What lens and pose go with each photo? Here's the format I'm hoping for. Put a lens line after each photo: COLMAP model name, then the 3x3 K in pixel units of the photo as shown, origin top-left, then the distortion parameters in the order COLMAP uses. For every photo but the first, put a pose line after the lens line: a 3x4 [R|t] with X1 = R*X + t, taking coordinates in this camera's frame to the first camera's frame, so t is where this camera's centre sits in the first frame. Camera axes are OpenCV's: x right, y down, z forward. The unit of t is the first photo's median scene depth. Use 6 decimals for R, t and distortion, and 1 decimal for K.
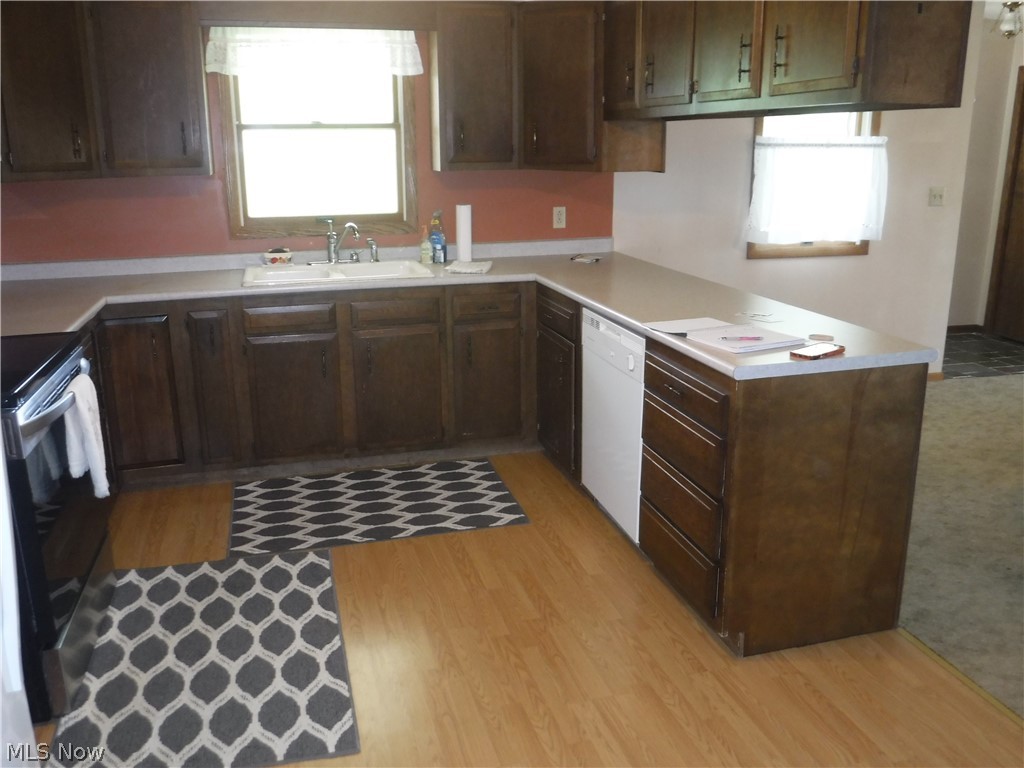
lens RADIAL K [[854.8, 0, 512.9], [0, 854.8, 385.9], [0, 0, 1]] dist [-0.045352, -0.004268]
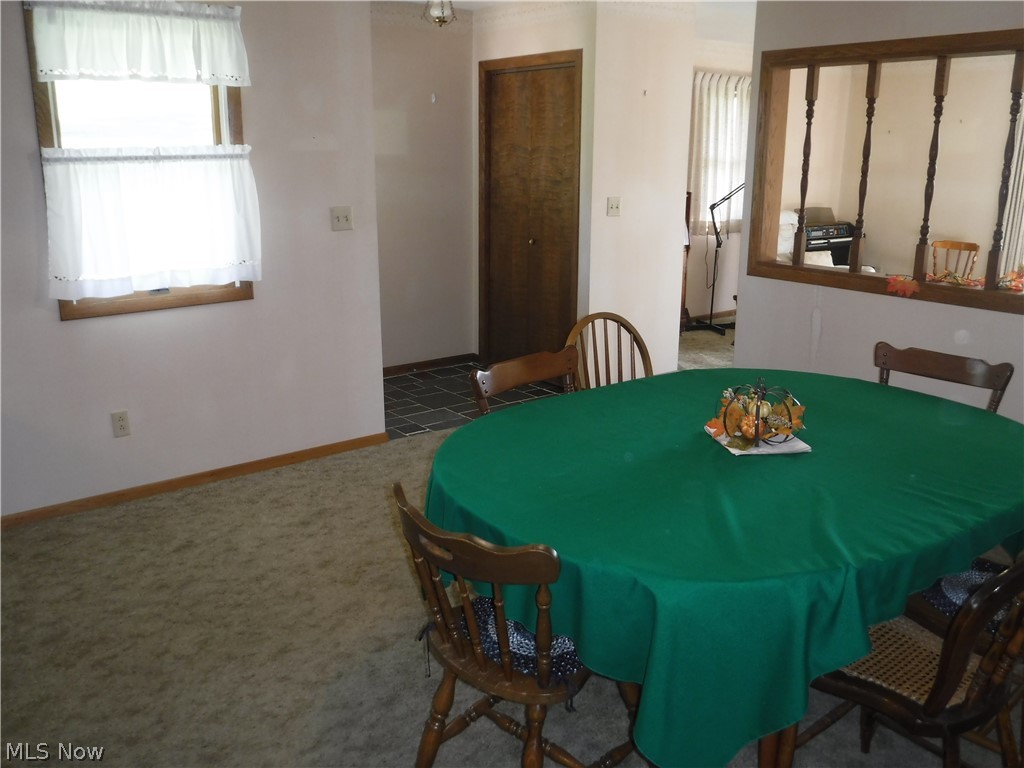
lens RADIAL K [[854.8, 0, 511.9], [0, 854.8, 384.9], [0, 0, 1]] dist [-0.045352, -0.004268]
pose [[0.922631, -0.103965, 0.371408, 0.352055], [0.107557, 0.994137, 0.011093, -0.063356], [-0.370384, 0.029713, 0.928404, 0.209897]]
